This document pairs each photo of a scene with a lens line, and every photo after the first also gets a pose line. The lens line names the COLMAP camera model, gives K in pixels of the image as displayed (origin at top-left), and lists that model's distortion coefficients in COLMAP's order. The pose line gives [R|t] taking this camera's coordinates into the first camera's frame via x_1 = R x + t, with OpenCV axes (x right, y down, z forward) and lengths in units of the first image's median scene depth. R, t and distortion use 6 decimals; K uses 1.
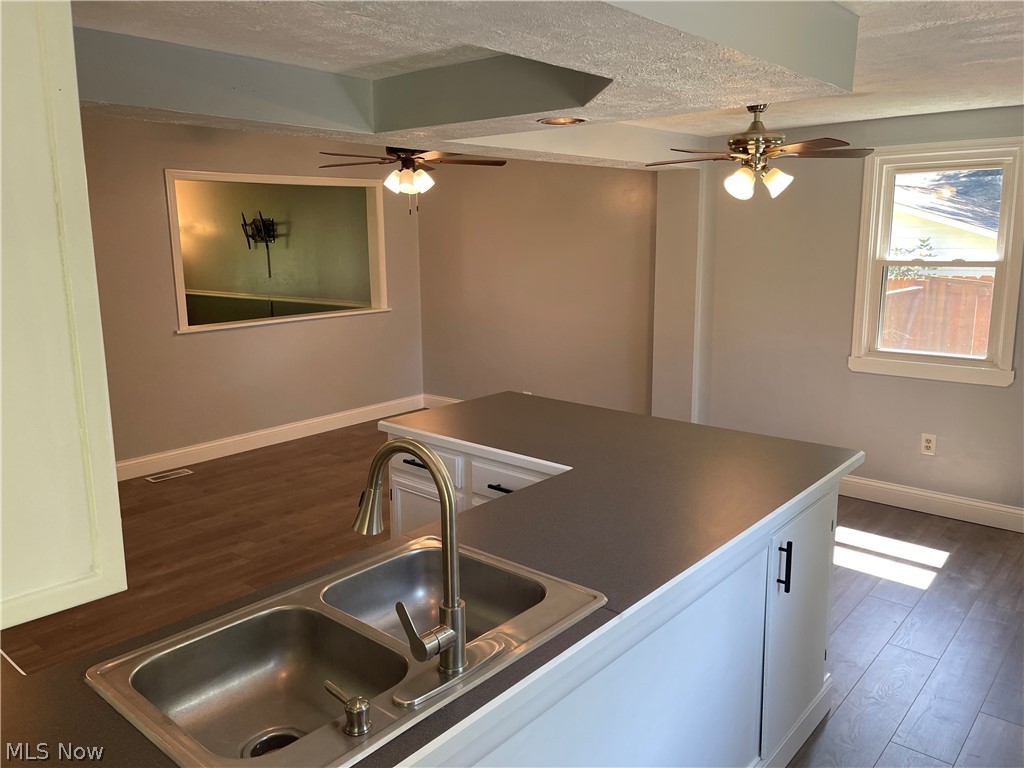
lens RADIAL K [[769.3, 0, 506.5], [0, 769.3, 383.1], [0, 0, 1]] dist [0.084403, -0.106913]
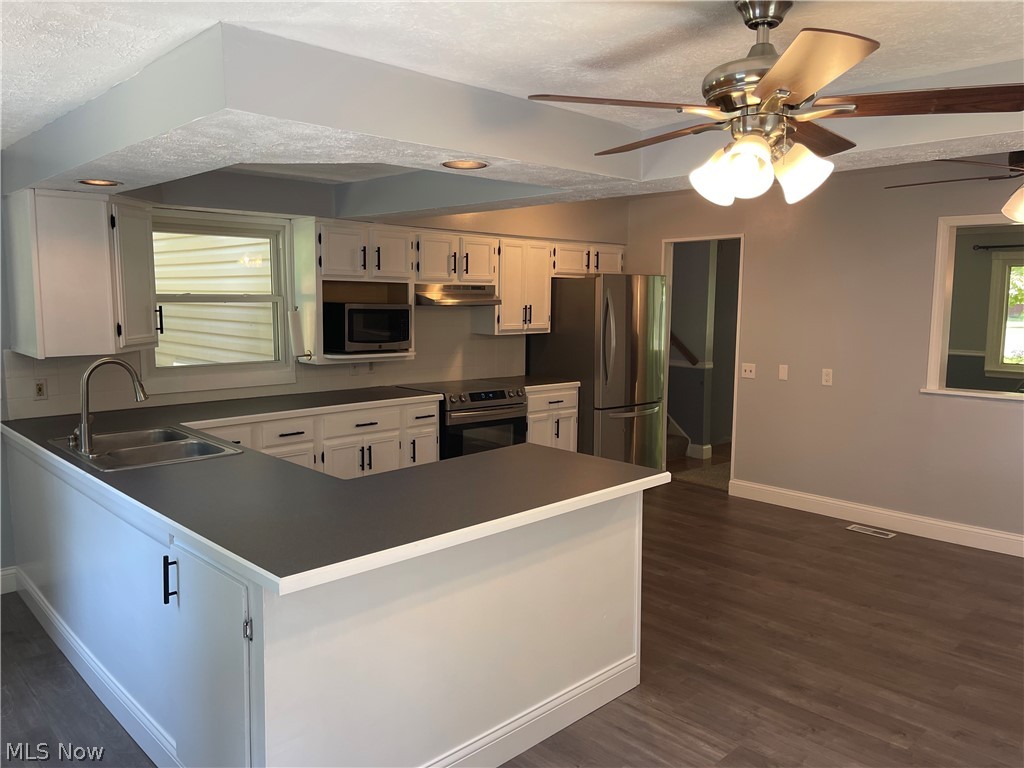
lens RADIAL K [[767.3, 0, 512.3], [0, 767.3, 387.2], [0, 0, 1]] dist [0.082443, -0.101562]
pose [[-0.087320, 0.128497, -0.987858, 0.643544], [-0.193234, 0.970626, 0.143336, -0.129141], [0.977259, 0.203404, -0.059925, 0.689631]]
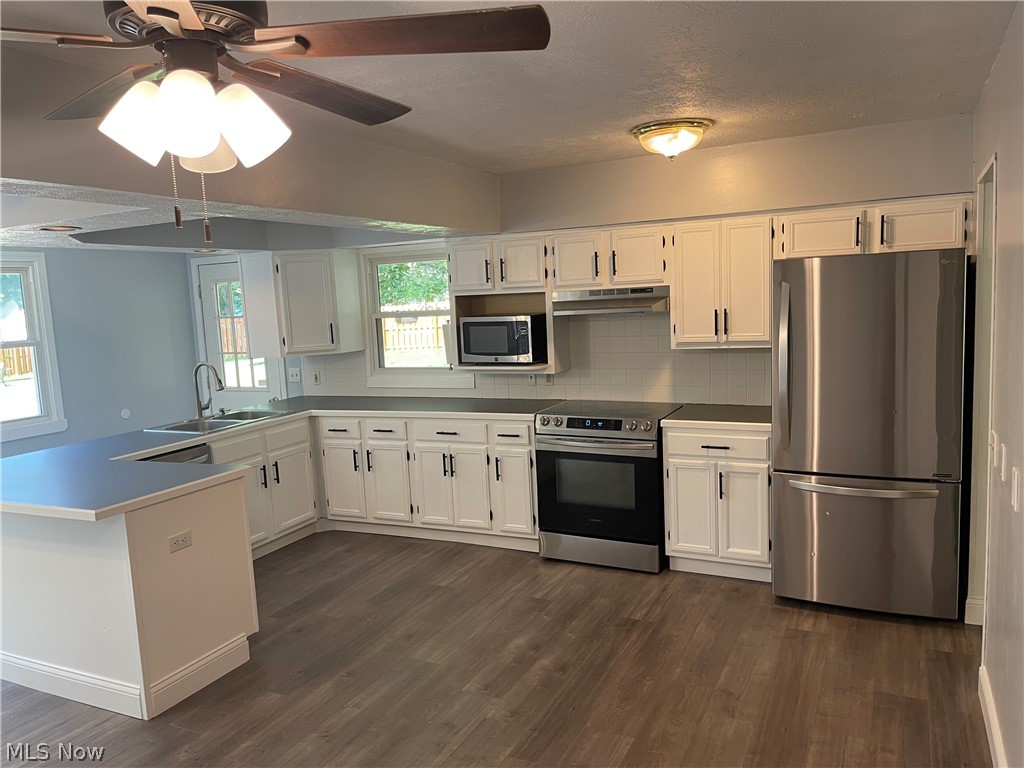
lens RADIAL K [[769.3, 0, 506.5], [0, 769.3, 383.1], [0, 0, 1]] dist [0.084403, -0.106913]
pose [[-0.963229, 0.090434, -0.253006, -0.167604], [0.011768, 0.954950, 0.296532, -0.282884], [0.268425, 0.282651, -0.920900, 1.447906]]
